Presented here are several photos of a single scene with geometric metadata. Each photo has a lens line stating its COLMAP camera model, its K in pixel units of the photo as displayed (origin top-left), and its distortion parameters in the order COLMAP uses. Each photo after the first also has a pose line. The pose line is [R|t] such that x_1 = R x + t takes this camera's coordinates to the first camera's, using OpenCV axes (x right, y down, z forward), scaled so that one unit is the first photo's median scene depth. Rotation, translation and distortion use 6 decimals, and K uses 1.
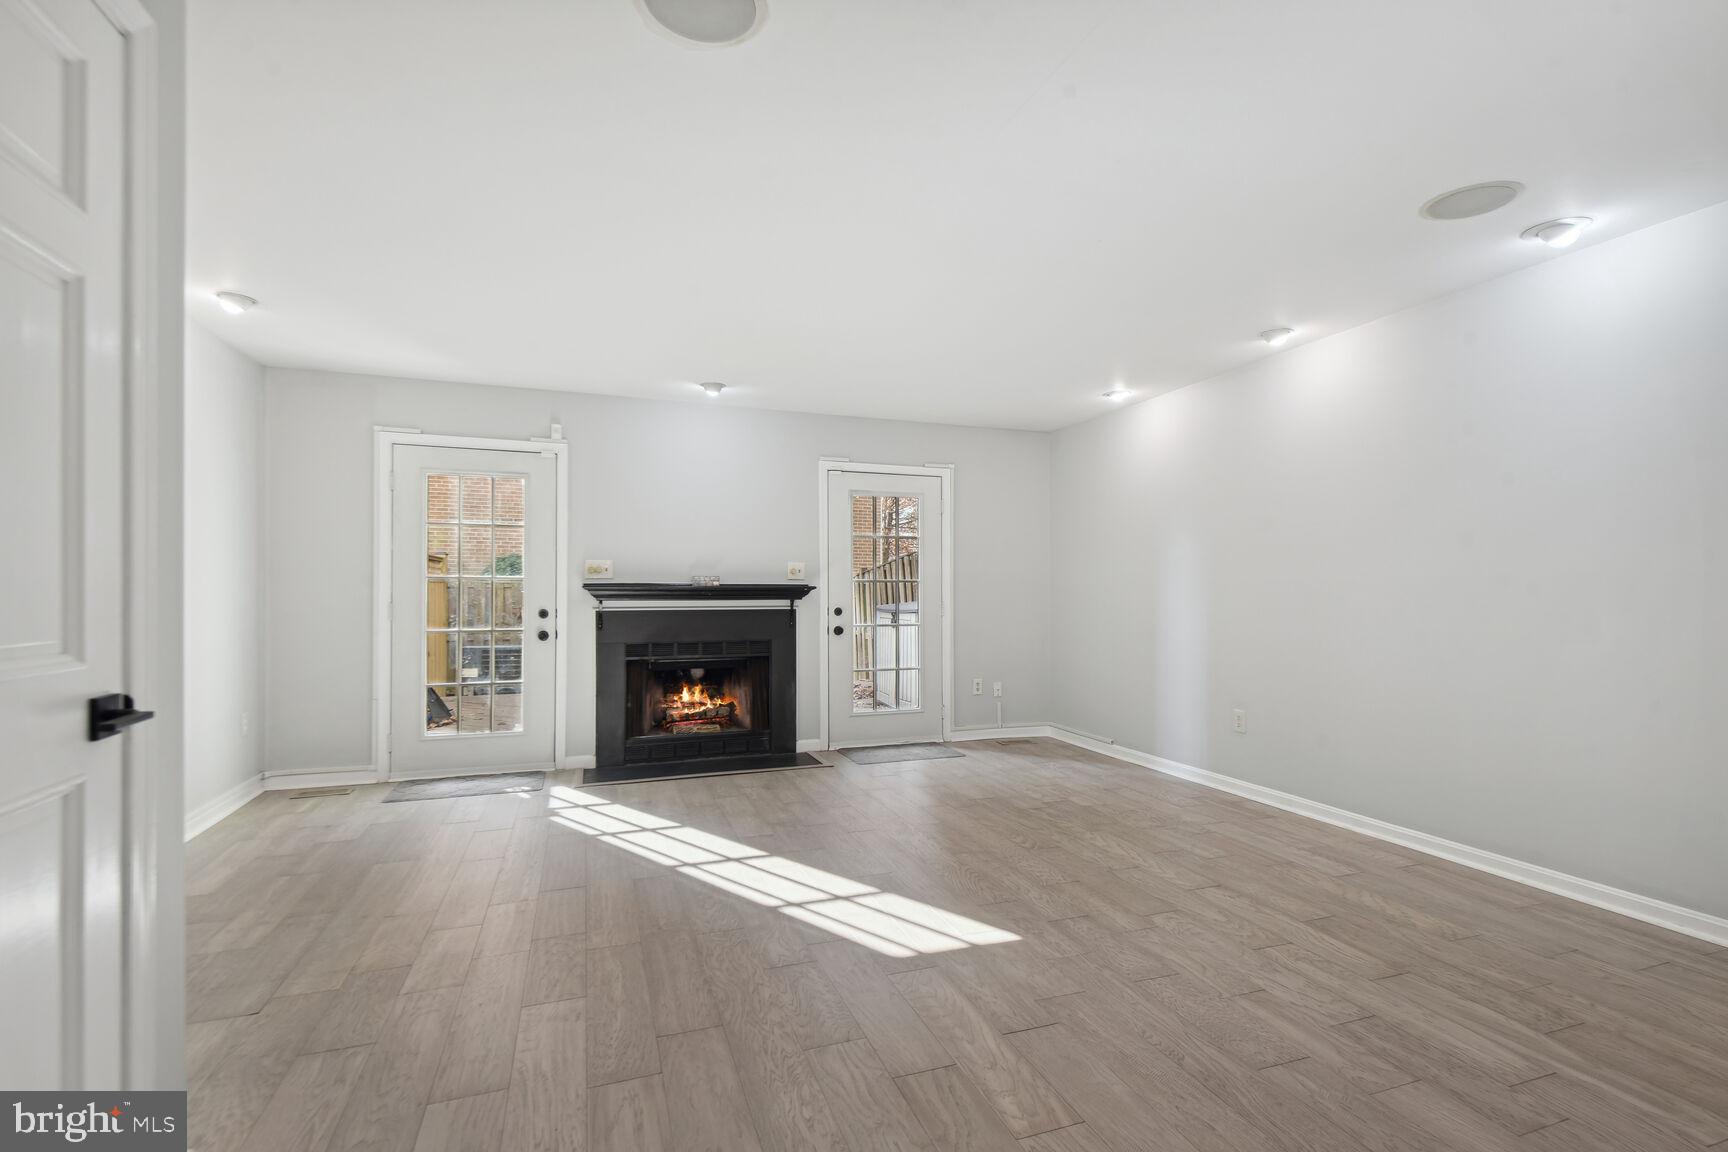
lens RADIAL K [[792.4, 0, 879.4], [0, 792.4, 579.4], [0, 0, 1]] dist [0.021276, -0.013789]
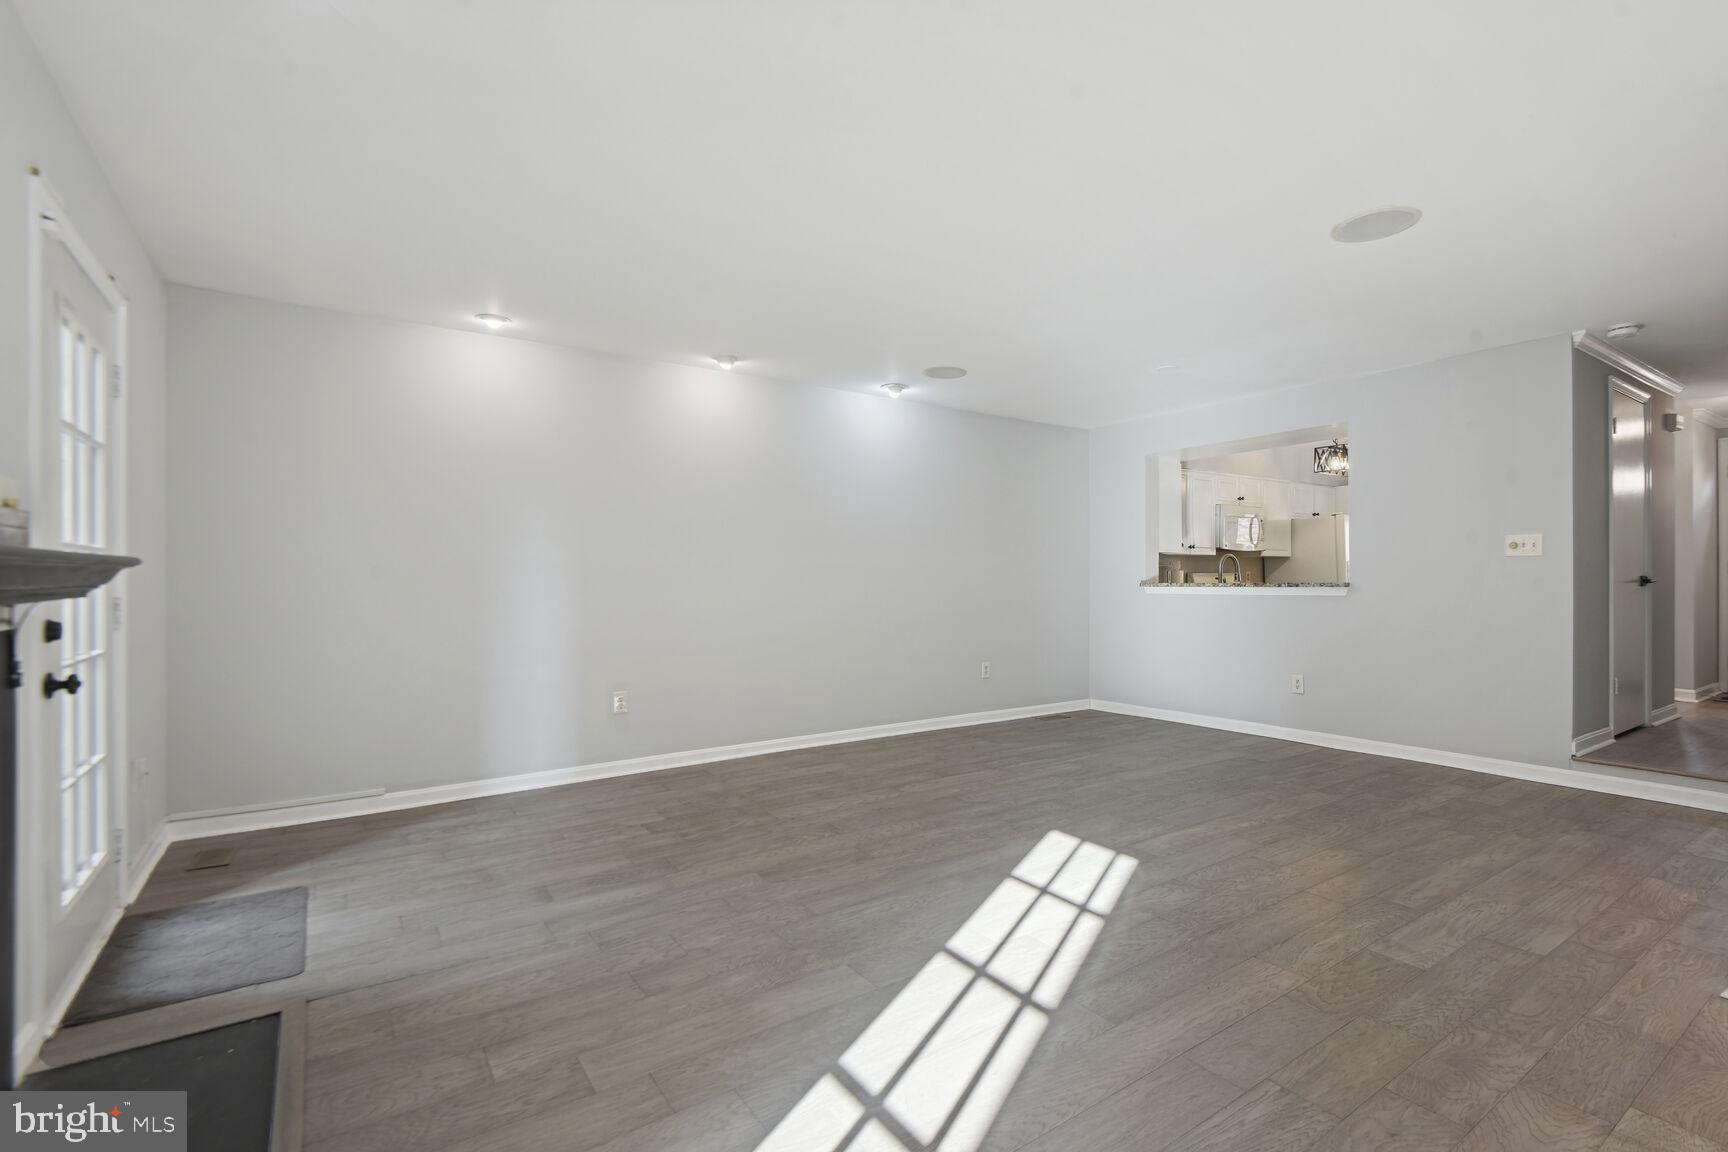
lens RADIAL K [[792.4, 0, 878.8], [0, 792.4, 573.8], [0, 0, 1]] dist [0.021276, -0.013789]
pose [[-0.247751, 0.002515, 0.968820, -0.654640], [-0.012276, 0.999908, -0.005735, 0.016668], [-0.968746, -0.013314, -0.247697, 0.999554]]
